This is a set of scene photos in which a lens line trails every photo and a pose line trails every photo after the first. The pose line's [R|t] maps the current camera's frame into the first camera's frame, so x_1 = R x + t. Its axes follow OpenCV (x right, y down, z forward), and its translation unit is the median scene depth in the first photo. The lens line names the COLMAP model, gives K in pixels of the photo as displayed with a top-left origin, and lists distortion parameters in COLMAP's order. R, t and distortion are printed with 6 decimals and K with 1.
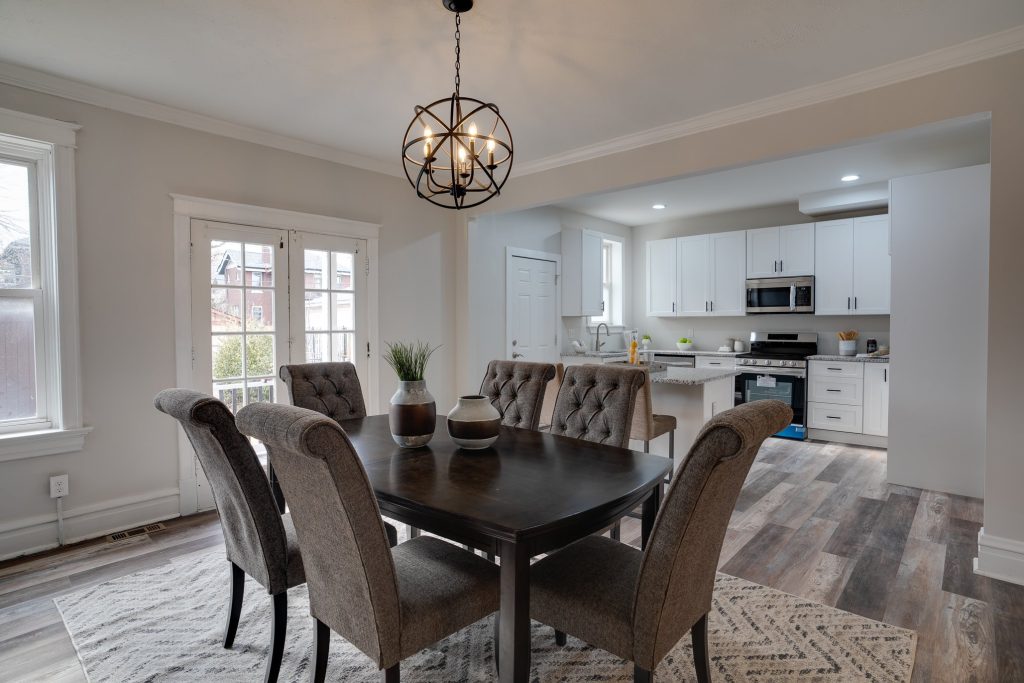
lens RADIAL K [[515.8, 0, 514.0], [0, 515.8, 338.5], [0, 0, 1]] dist [-0.062228, 0.036440]
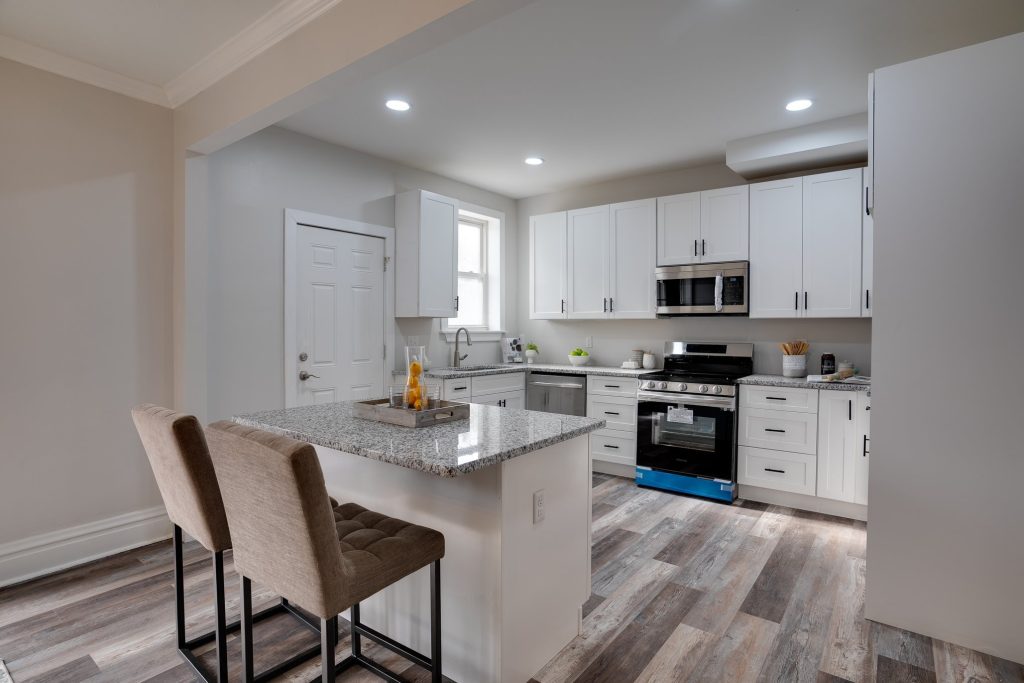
lens RADIAL K [[515.8, 0, 514.0], [0, 515.8, 338.5], [0, 0, 1]] dist [-0.062228, 0.036440]
pose [[0.996156, 0.004642, 0.087476, 0.214445], [-0.004027, 0.999966, -0.007206, -0.012021], [-0.087506, 0.006826, 0.996141, 0.337406]]
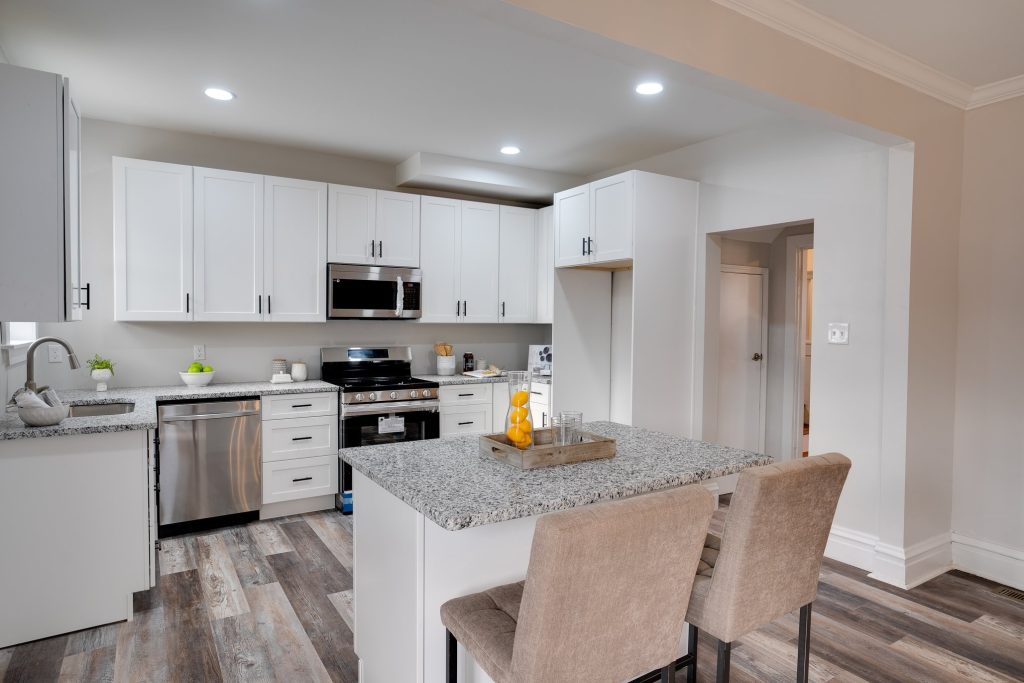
lens RADIAL K [[605.2, 0, 513.0], [0, 605.2, 328.4], [0, 0, 1]] dist [-0.004649, 0.000616]
pose [[0.274479, 0.000148, 0.961593, -0.204277], [0.024455, 0.999675, -0.007134, -0.028737], [-0.961282, 0.025474, 0.274387, 0.637415]]
